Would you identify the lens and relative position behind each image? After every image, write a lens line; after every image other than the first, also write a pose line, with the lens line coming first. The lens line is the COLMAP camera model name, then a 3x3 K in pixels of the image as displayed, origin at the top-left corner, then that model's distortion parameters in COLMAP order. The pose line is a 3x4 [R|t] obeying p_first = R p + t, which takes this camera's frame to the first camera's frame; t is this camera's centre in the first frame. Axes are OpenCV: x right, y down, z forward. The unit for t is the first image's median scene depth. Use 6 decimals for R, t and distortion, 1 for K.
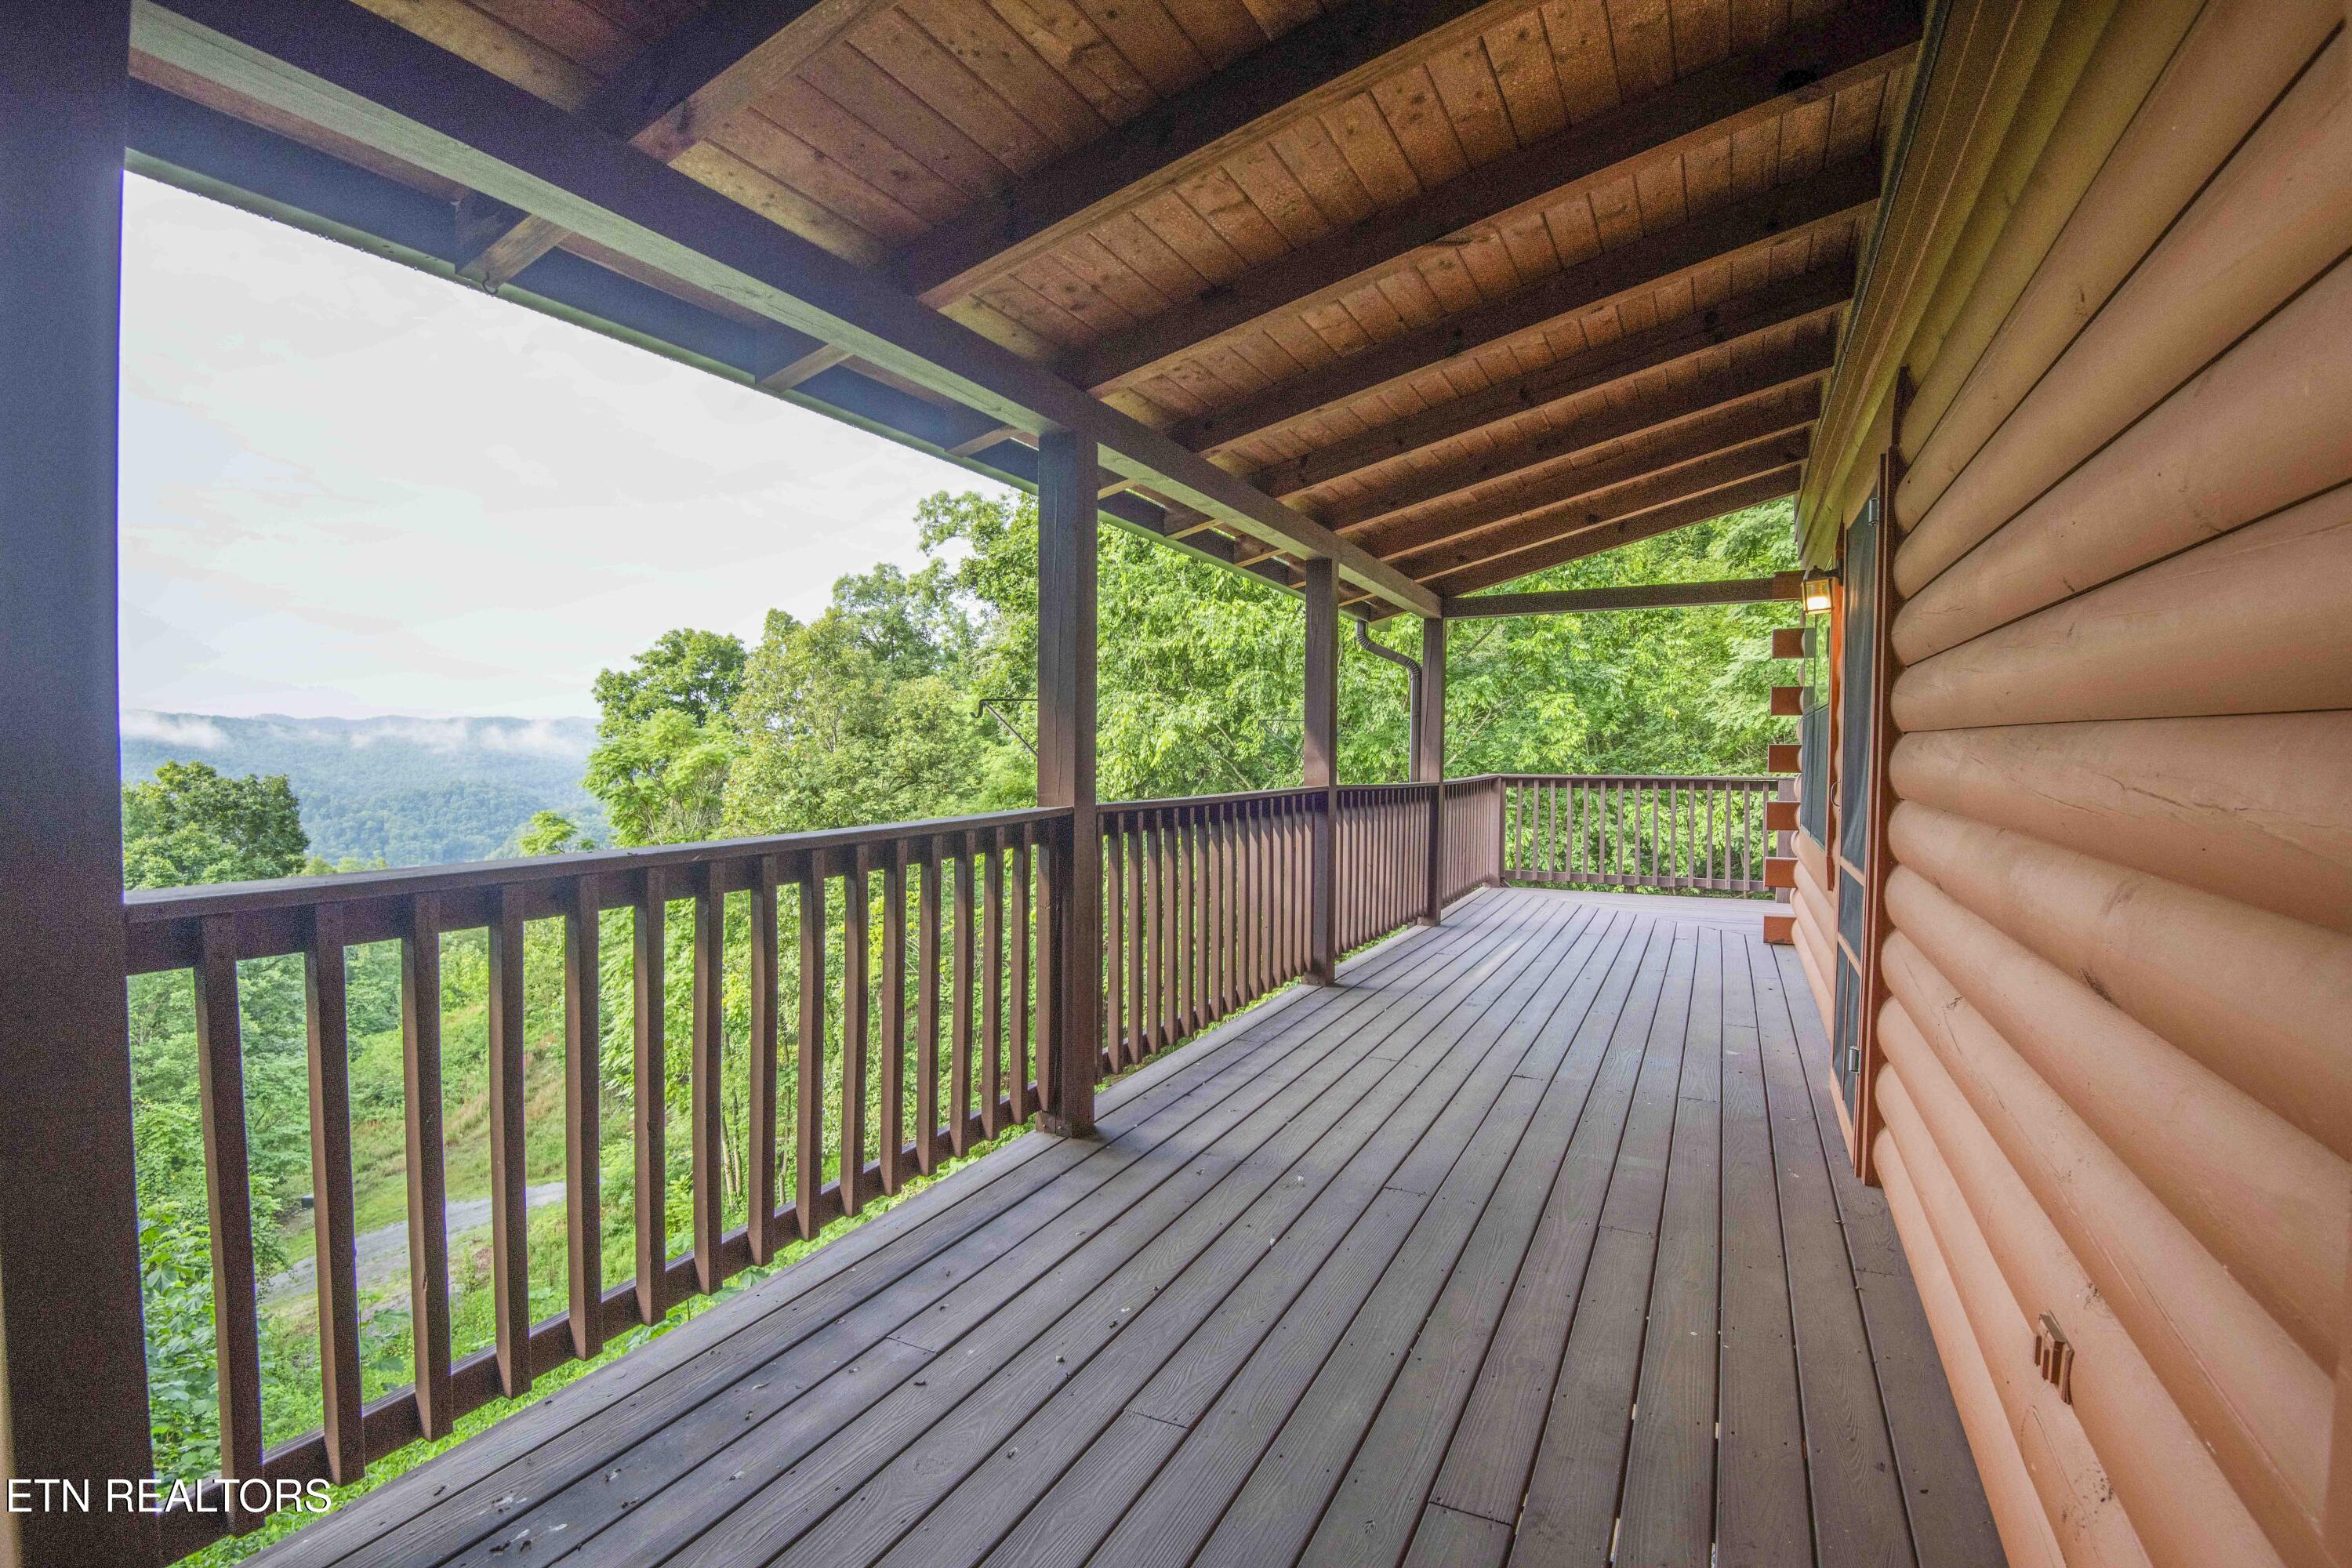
lens RADIAL K [[1086.5, 0, 1191.3], [0, 1086.5, 781.5], [0, 0, 1]] dist [-0.014276, -0.016048]
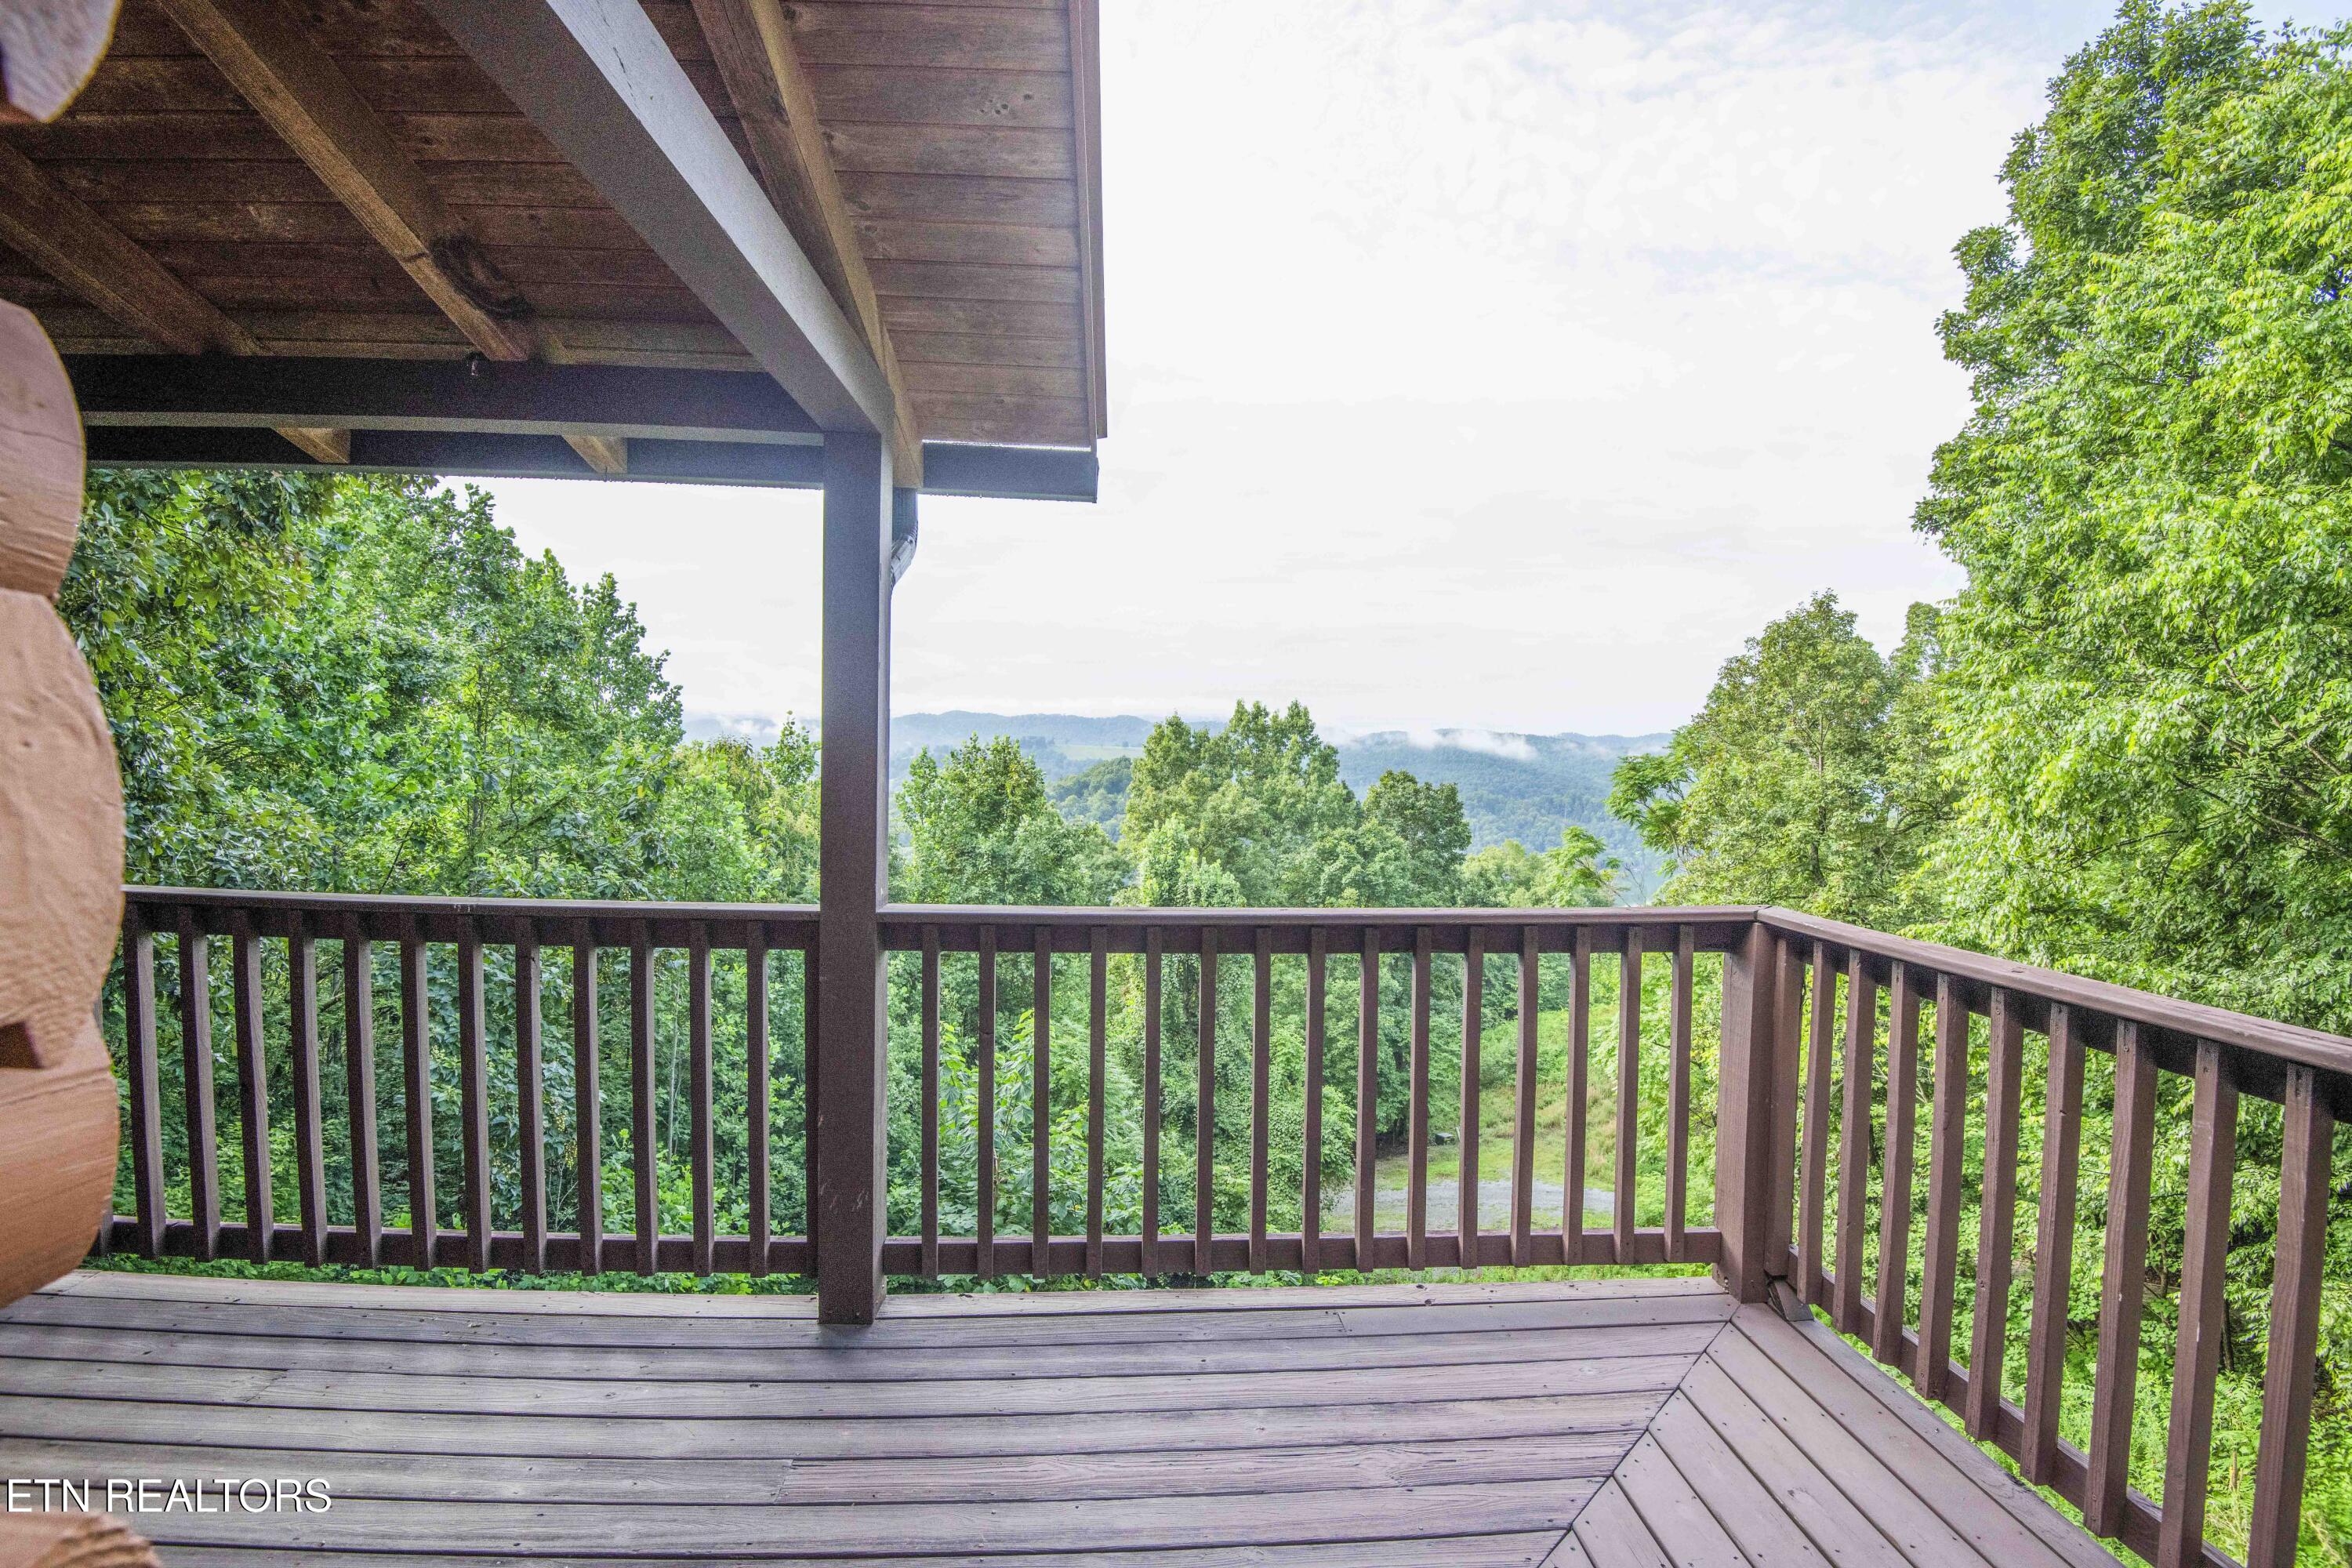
lens RADIAL K [[1086.5, 0, 1180.8], [0, 1086.5, 775.8], [0, 0, 1]] dist [-0.014276, -0.016048]
pose [[0.490702, 0.022085, -0.871048, 0.105591], [-0.039813, 0.999203, 0.002905, -0.008373], [0.870417, 0.033253, 0.491190, 0.168060]]
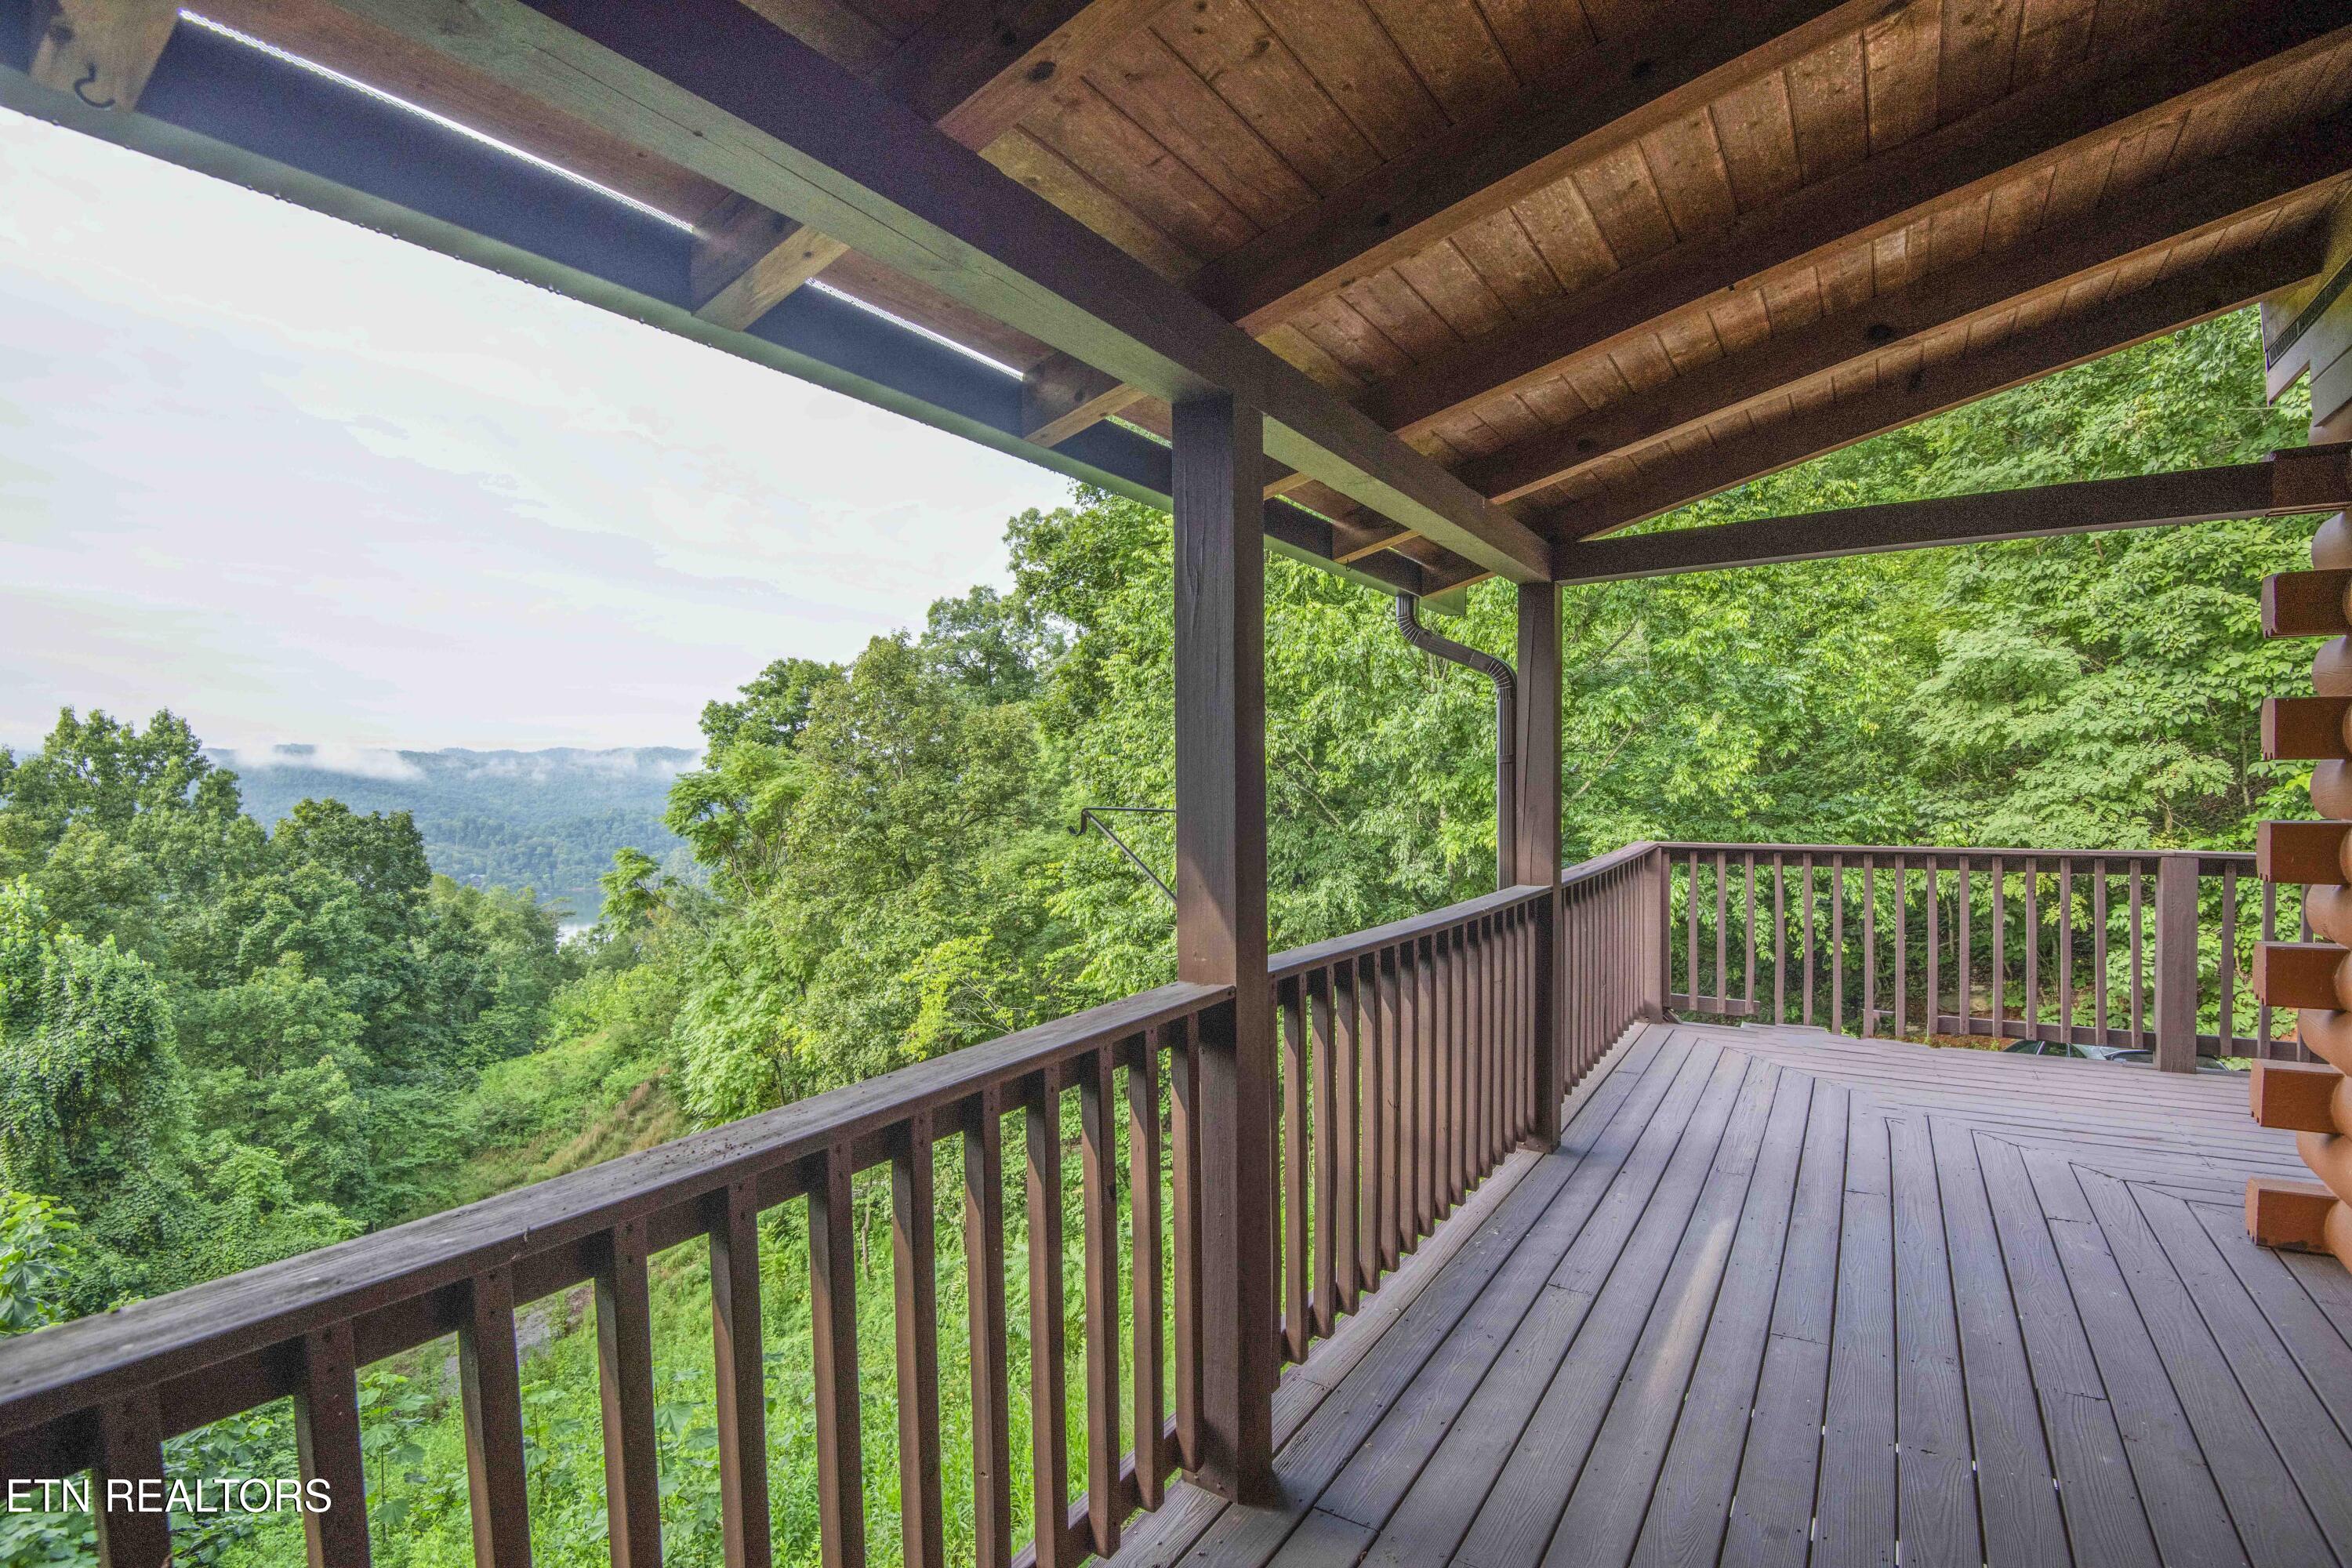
lens RADIAL K [[1086.5, 0, 1192.2], [0, 1086.5, 785.4], [0, 0, 1]] dist [-0.014276, -0.016048]
pose [[0.993607, -0.014911, -0.111904, 0.019942], [0.013398, 0.999809, -0.014262, -0.007888], [0.112095, 0.012672, 0.993617, 0.080226]]
